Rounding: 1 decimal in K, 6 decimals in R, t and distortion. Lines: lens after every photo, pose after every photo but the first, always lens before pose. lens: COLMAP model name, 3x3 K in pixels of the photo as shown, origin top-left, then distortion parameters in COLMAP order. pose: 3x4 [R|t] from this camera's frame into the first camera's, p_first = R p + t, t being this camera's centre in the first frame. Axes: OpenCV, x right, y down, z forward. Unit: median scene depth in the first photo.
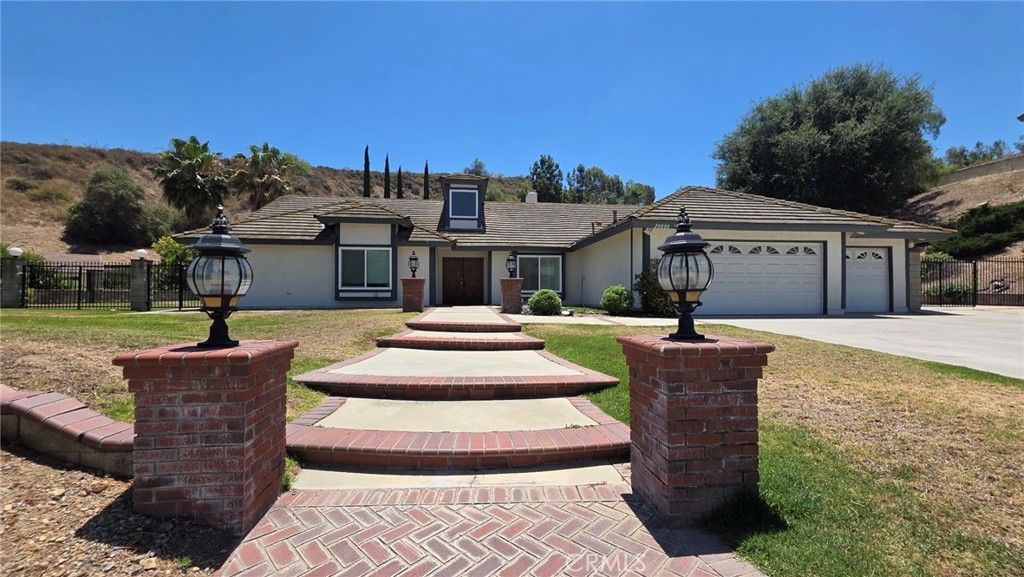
lens RADIAL K [[408.6, 0, 509.2], [0, 408.6, 286.5], [0, 0, 1]] dist [0.012262, 0.000119]
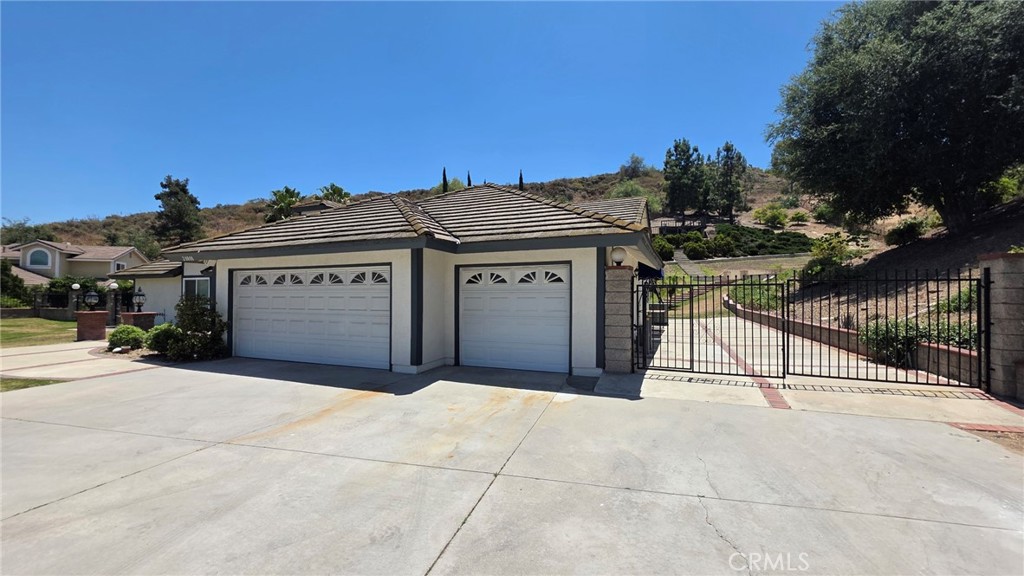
lens RADIAL K [[408.6, 0, 508.8], [0, 408.6, 292.4], [0, 0, 1]] dist [0.012262, 0.000119]
pose [[0.870125, -0.005540, -0.492801, 1.027008], [0.009515, 0.999939, 0.005559, -0.051557], [0.492740, -0.009526, 0.870124, 0.410370]]
